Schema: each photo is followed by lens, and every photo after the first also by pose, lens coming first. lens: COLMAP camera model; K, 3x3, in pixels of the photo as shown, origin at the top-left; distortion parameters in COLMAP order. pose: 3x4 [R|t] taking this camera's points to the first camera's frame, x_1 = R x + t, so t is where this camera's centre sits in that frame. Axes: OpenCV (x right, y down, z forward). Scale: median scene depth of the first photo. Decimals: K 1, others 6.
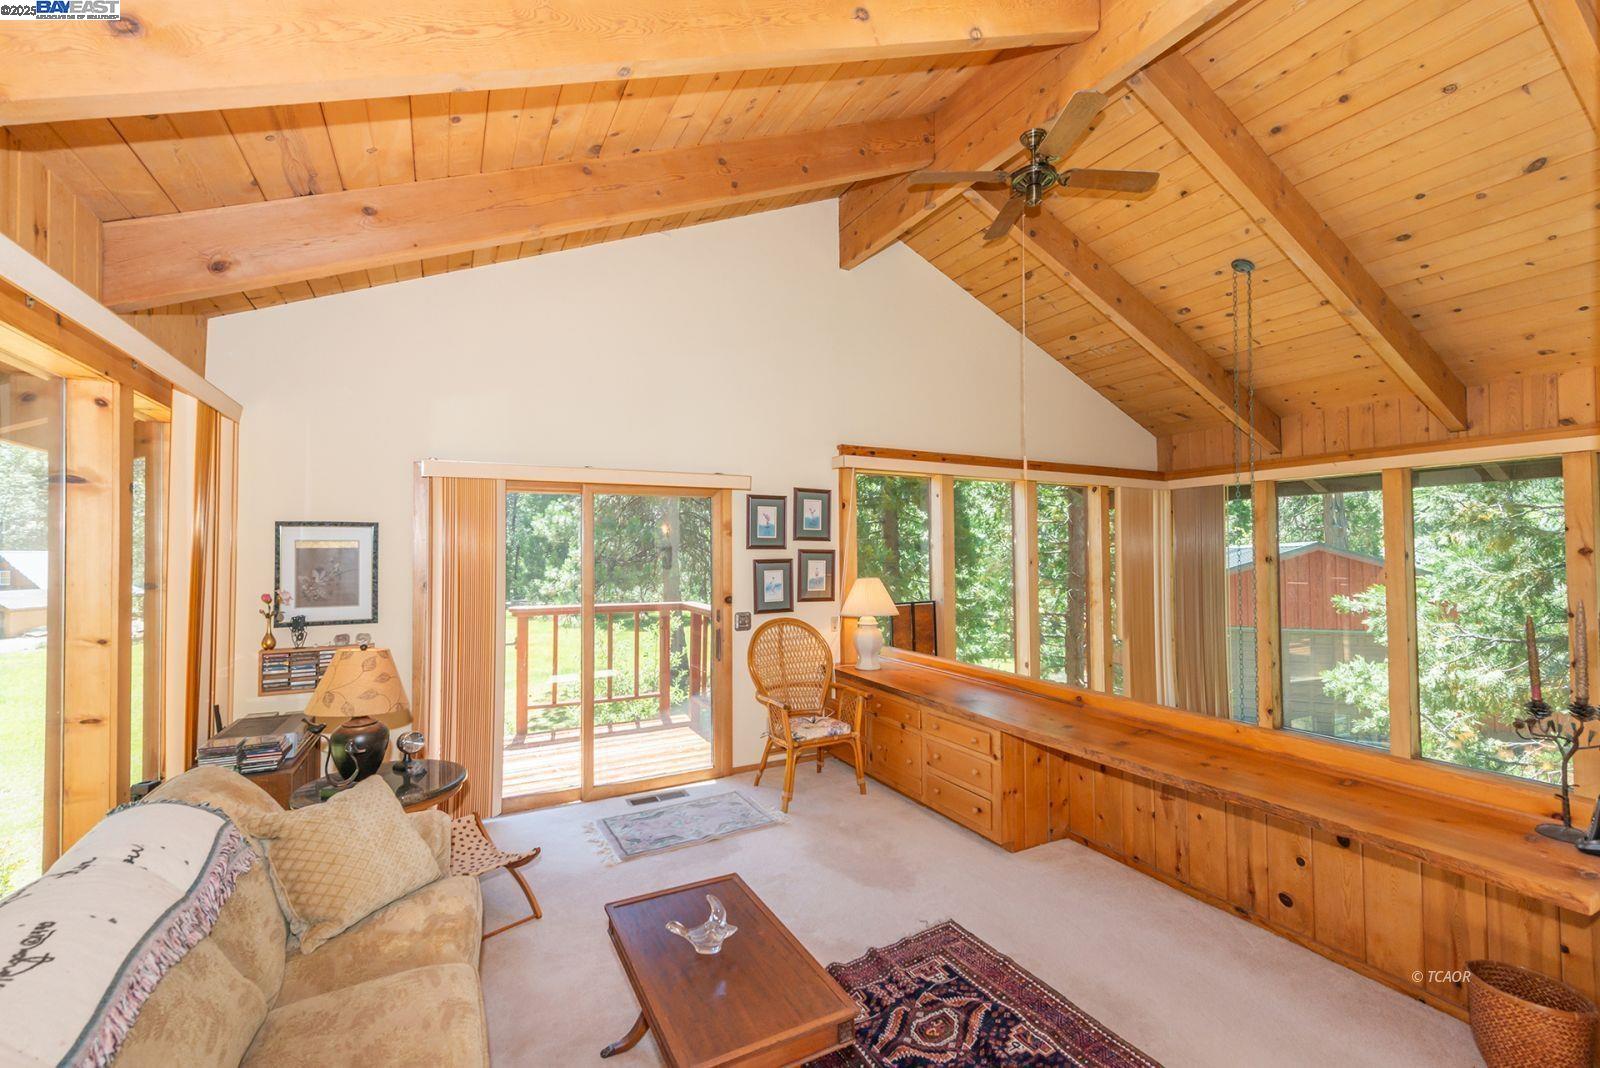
lens RADIAL K [[676.9, 0, 800.4], [0, 676.9, 534.9], [0, 0, 1]] dist [0.015385, -0.004154]
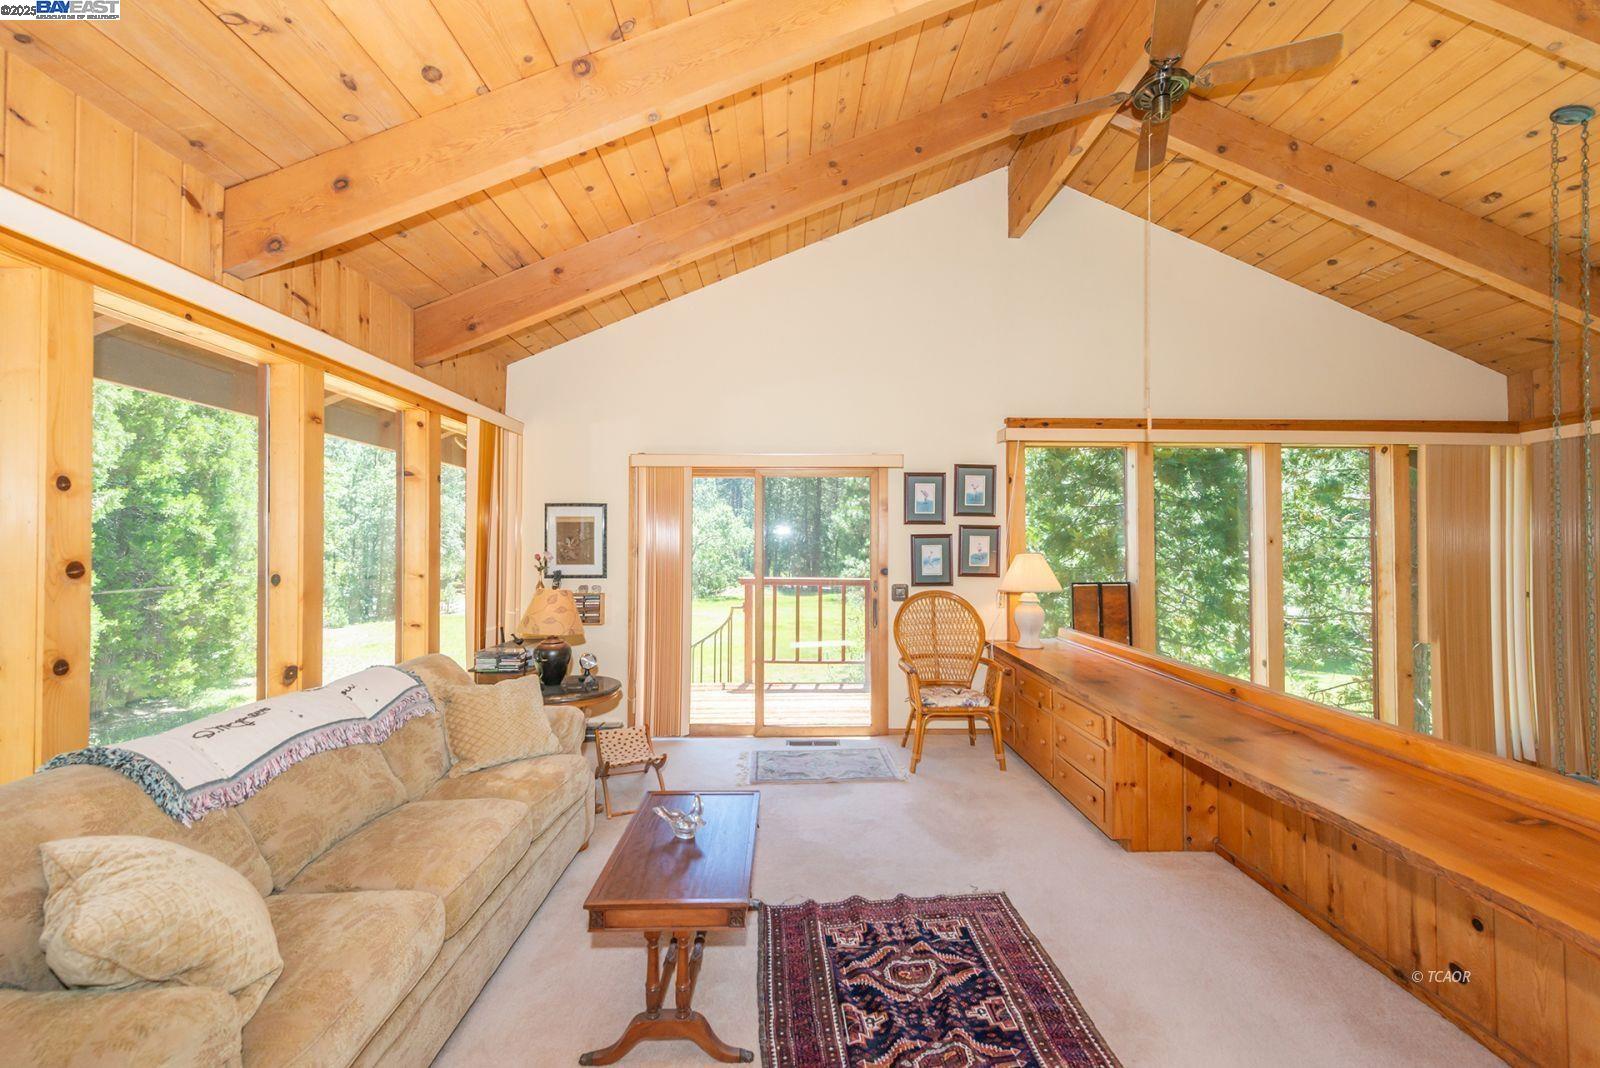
lens RADIAL K [[641.2, 0, 798.8], [0, 641.2, 534.4], [0, 0, 1]] dist [0.015117, -0.004082]
pose [[0.893749, -0.002723, -0.448560, 0.292905], [0.006166, 0.999962, 0.006215, 0.038899], [0.448525, -0.008321, 0.893731, 0.043641]]
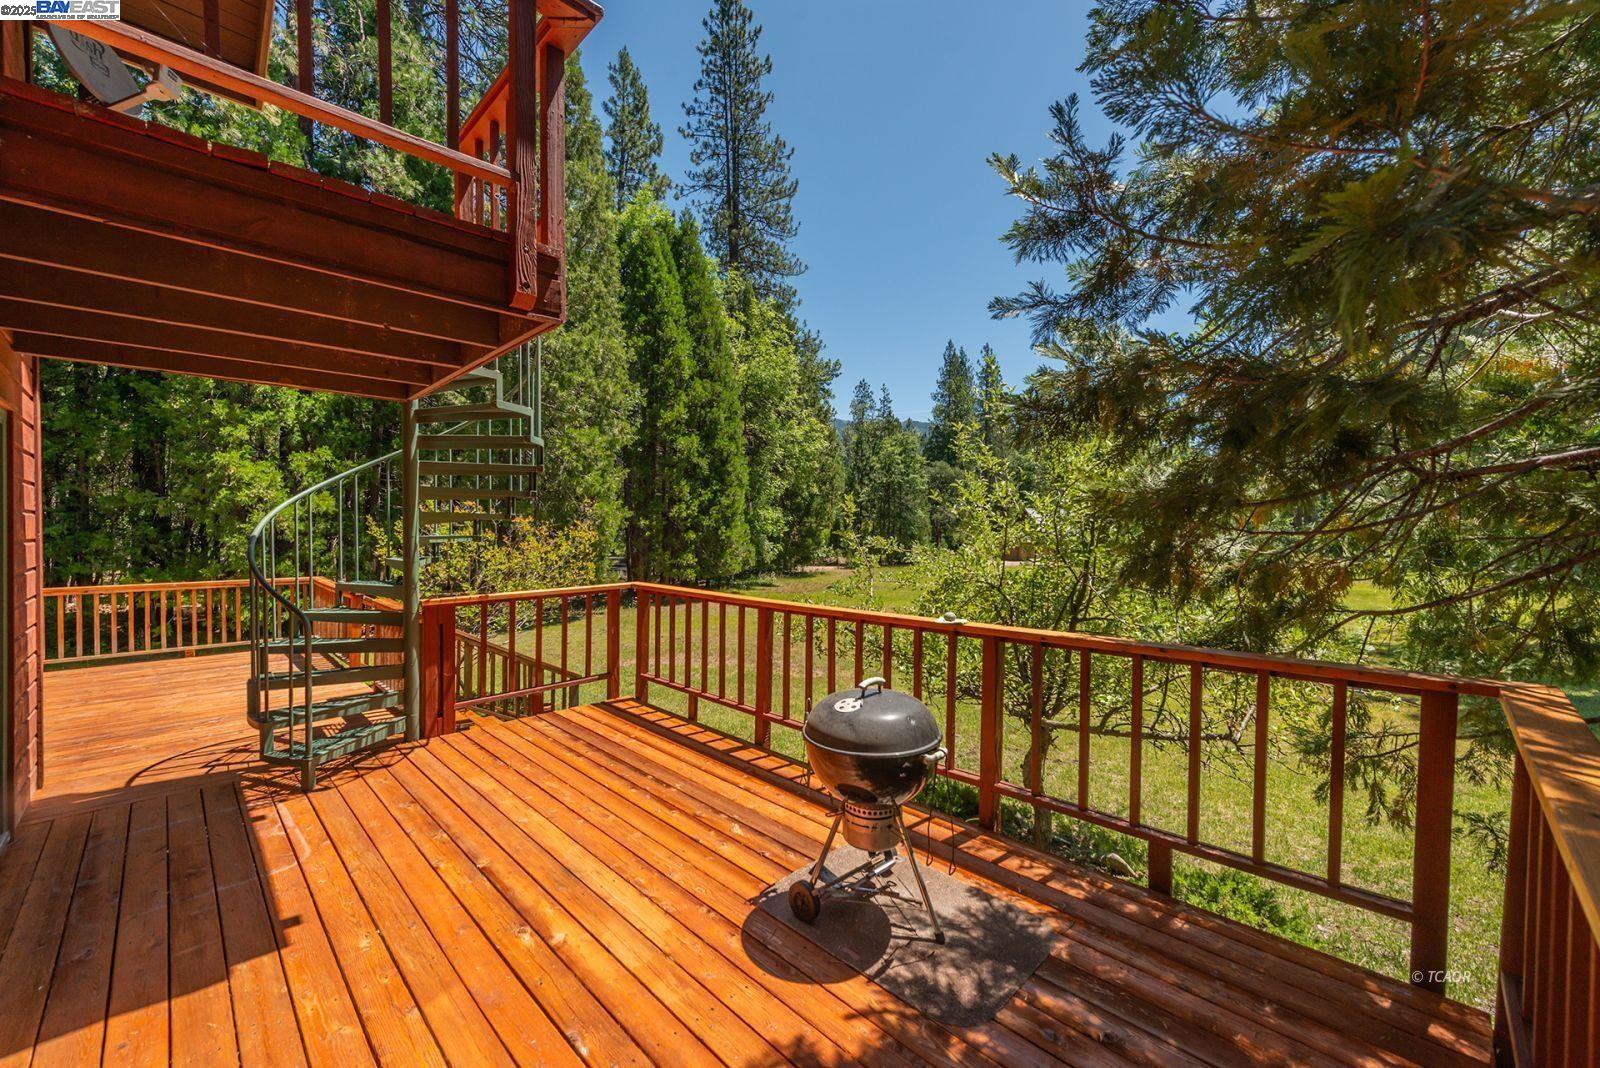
lens RADIAL K [[626.2, 0, 814.3], [0, 626.2, 546.4], [0, 0, 1]] dist [0.014435, -0.002130]
pose [[0.295453, 0.015227, -0.955236, 0.612262], [0.027142, 0.999336, 0.024325, 1.004080], [0.954972, -0.033114, 0.294843, 2.144253]]
